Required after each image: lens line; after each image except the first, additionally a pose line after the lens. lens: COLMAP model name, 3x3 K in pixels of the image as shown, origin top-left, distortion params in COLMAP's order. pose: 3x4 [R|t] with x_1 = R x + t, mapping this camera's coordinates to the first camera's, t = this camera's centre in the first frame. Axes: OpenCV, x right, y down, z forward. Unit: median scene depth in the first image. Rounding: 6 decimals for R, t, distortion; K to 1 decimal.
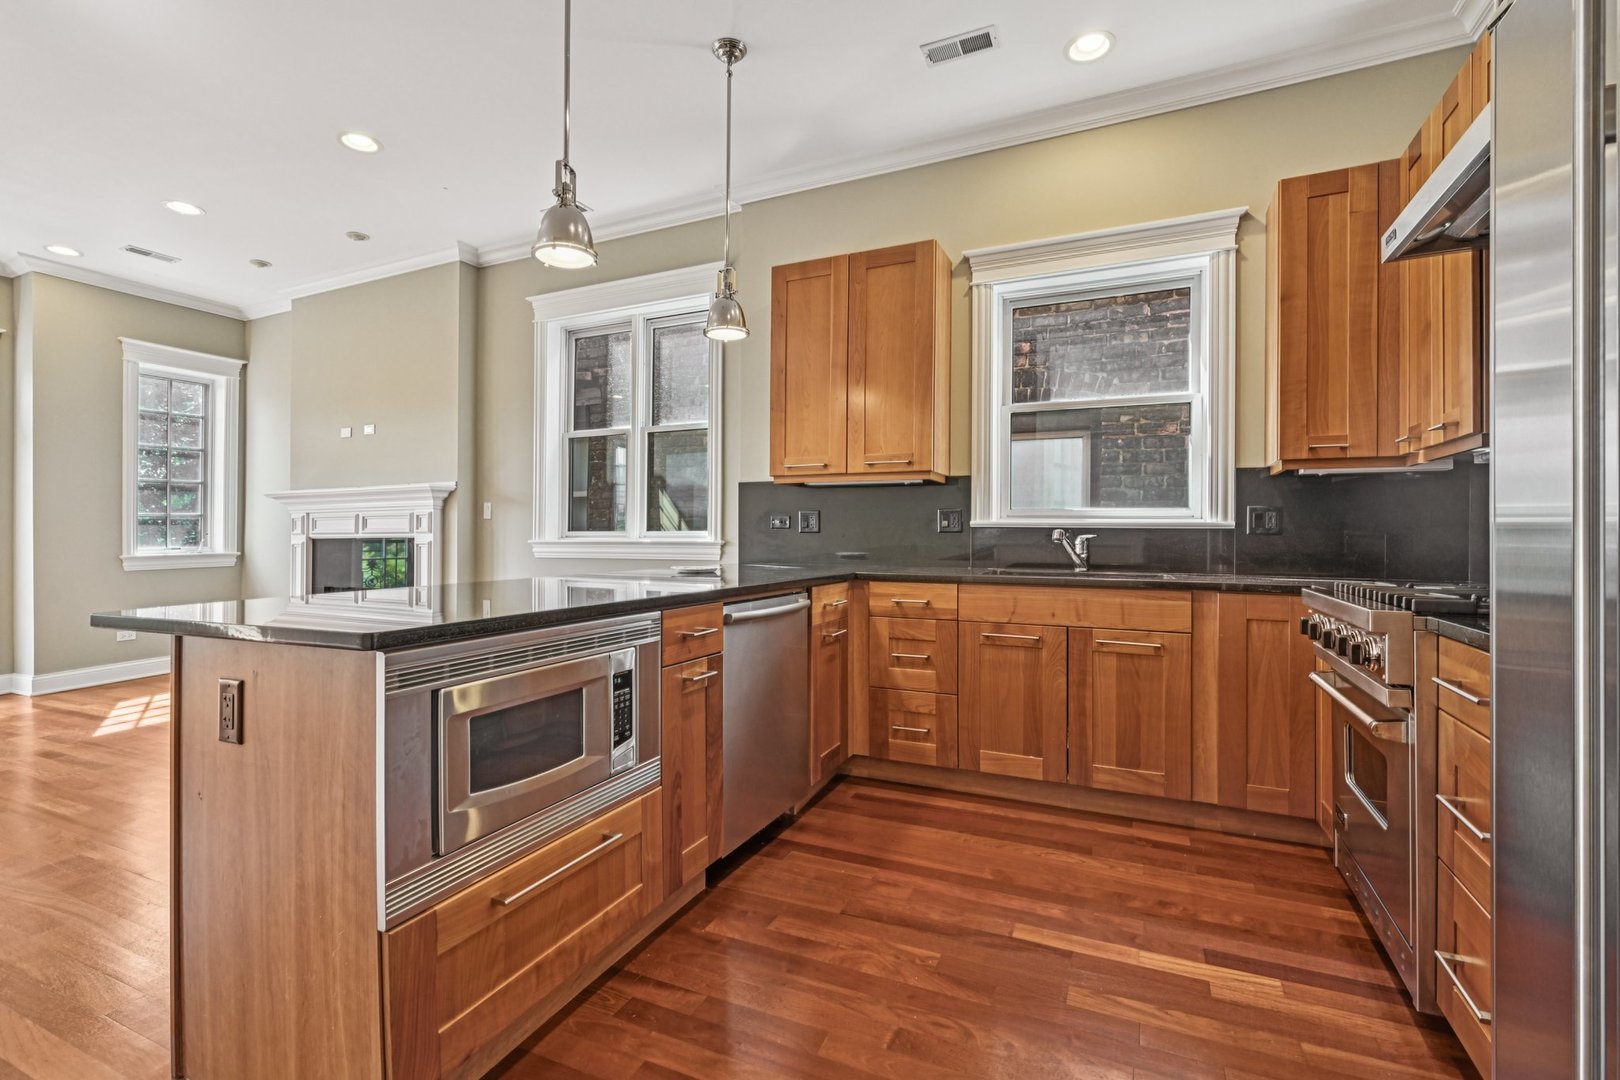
lens RADIAL K [[704.3, 0, 825.4], [0, 704.3, 539.6], [0, 0, 1]] dist [-0.009481, 0.000775]
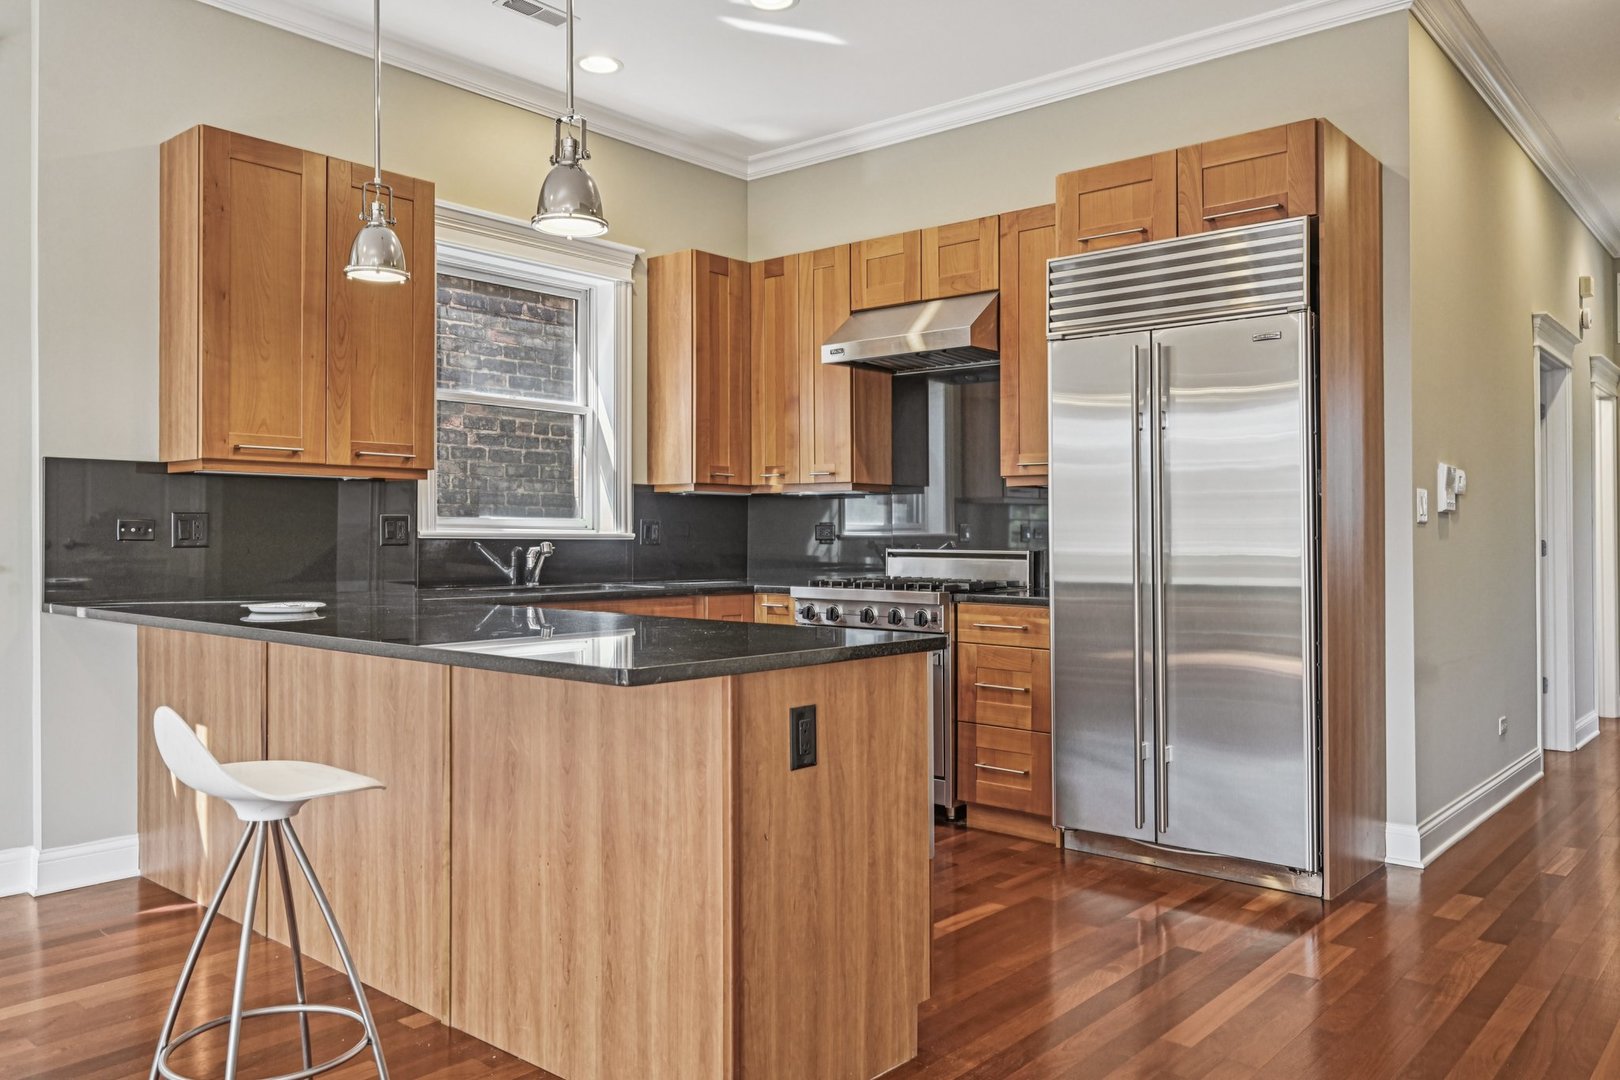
lens RADIAL K [[1221.7, 0, 846.9], [0, 1221.7, 496.7], [0, 0, 1]] dist [0.003839, -0.012017]
pose [[0.235967, 0.025067, 0.971438, -1.240527], [-0.000192, 0.999668, -0.025749, -0.035102], [-0.971761, 0.005889, 0.235893, 0.237178]]
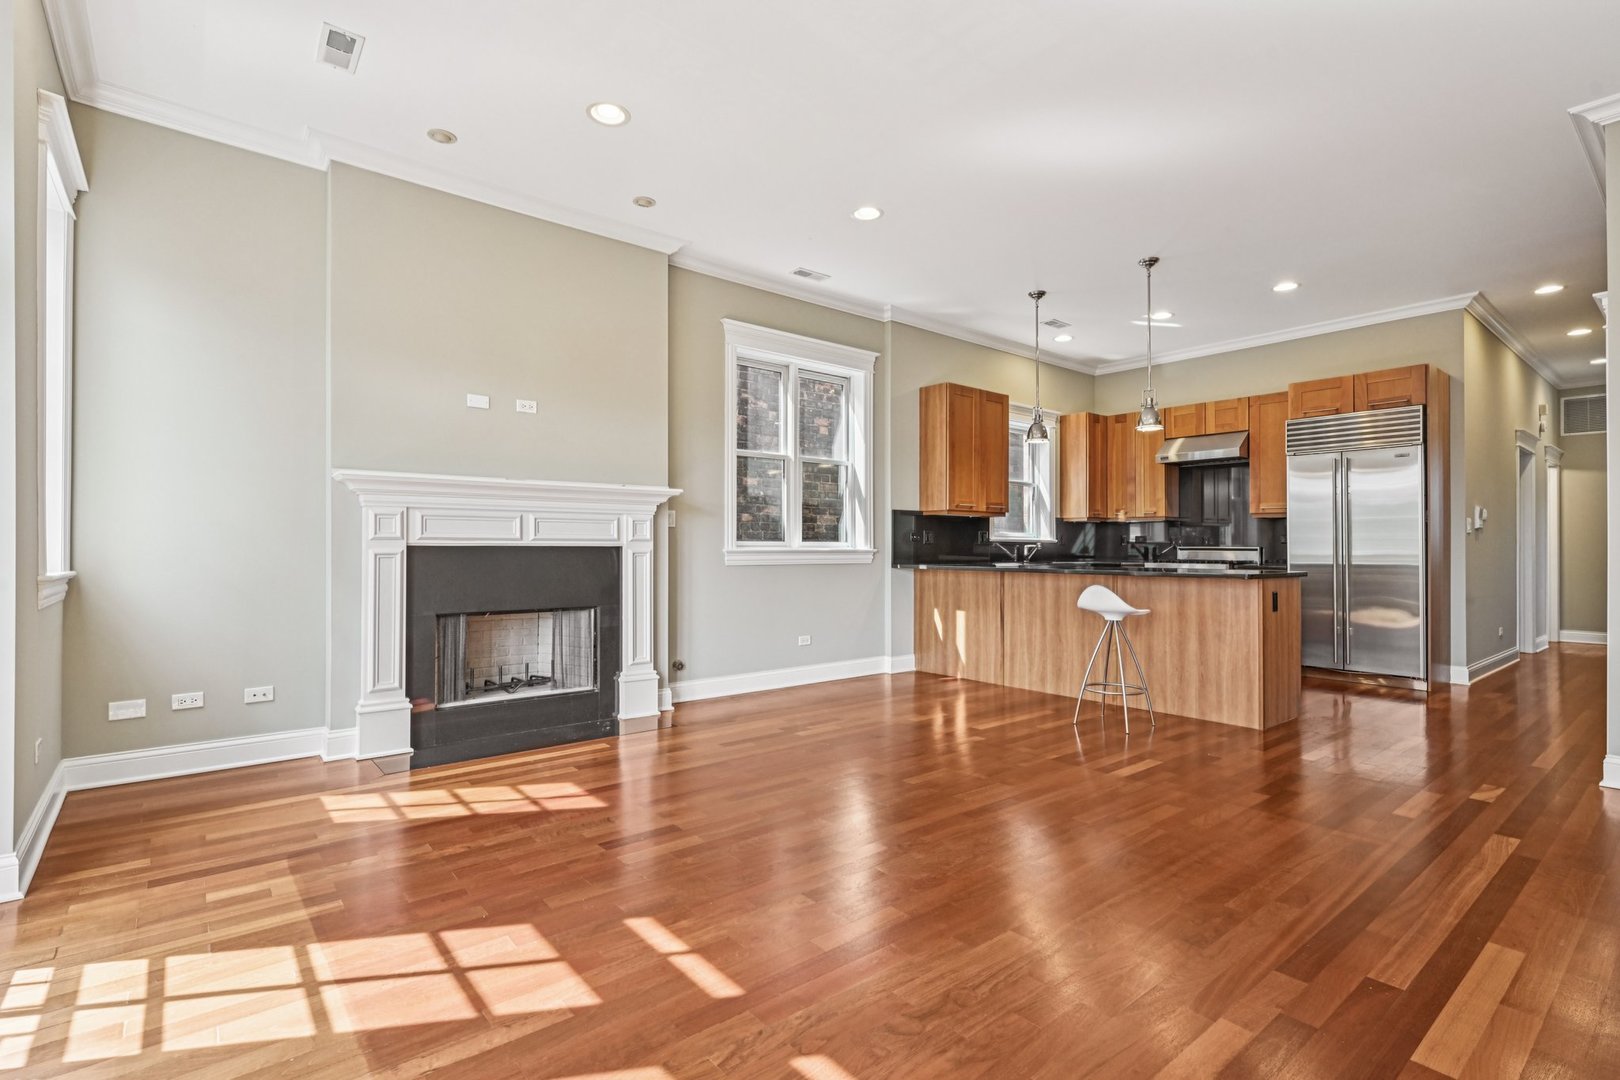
lens RADIAL K [[771.9, 0, 827.3], [0, 771.9, 528.9], [0, 0, 1]] dist [-0.005530, 0.001137]
pose [[0.411120, 0.015437, 0.911450, -2.289508], [0.000430, 0.999853, -0.017129, -0.018246], [-0.911581, 0.007434, 0.411053, 0.650162]]
